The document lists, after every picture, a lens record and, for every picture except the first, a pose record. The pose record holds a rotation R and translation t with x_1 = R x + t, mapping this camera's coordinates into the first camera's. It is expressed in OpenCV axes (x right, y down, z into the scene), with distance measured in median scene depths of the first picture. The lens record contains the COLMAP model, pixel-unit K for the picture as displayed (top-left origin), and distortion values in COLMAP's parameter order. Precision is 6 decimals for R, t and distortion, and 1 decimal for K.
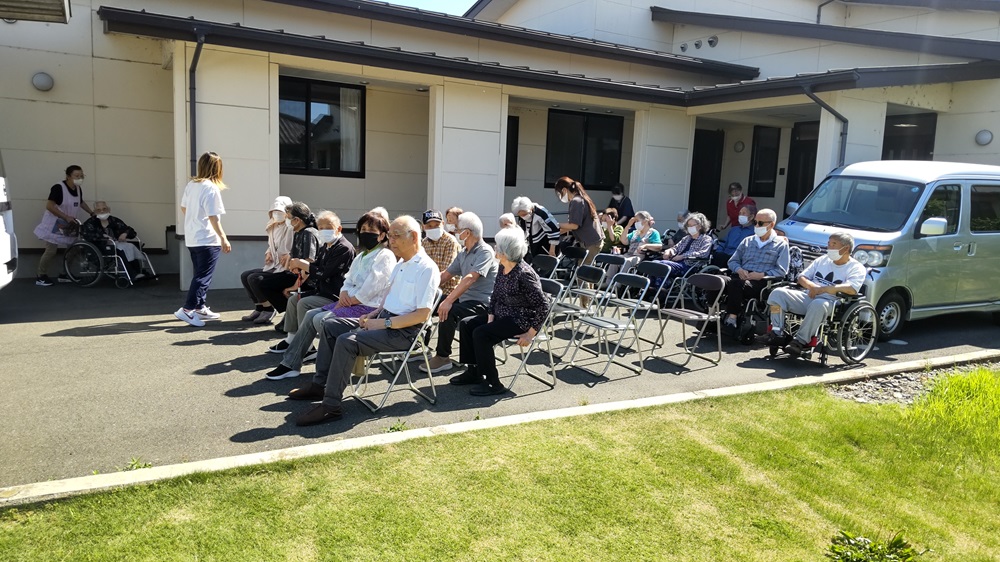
lens RADIAL K [[716.9, 0, 500.0], [0, 716.9, 281.0], [0, 0, 1]] dist [0.037511, 0.000483]
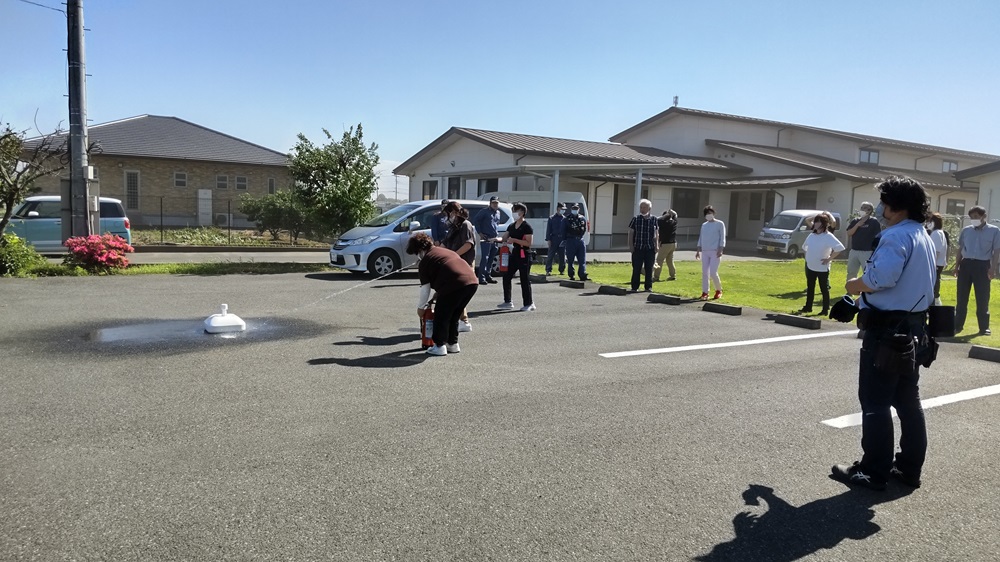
lens RADIAL K [[676.9, 0, 500.0], [0, 676.9, 281.0], [0, 0, 1]] dist [0.107422, -0.000060]
pose [[0.999945, -0.008314, 0.006406, -0.789043], [0.008472, 0.999652, -0.024994, 0.214833], [-0.006196, 0.025047, 0.999667, -2.013661]]
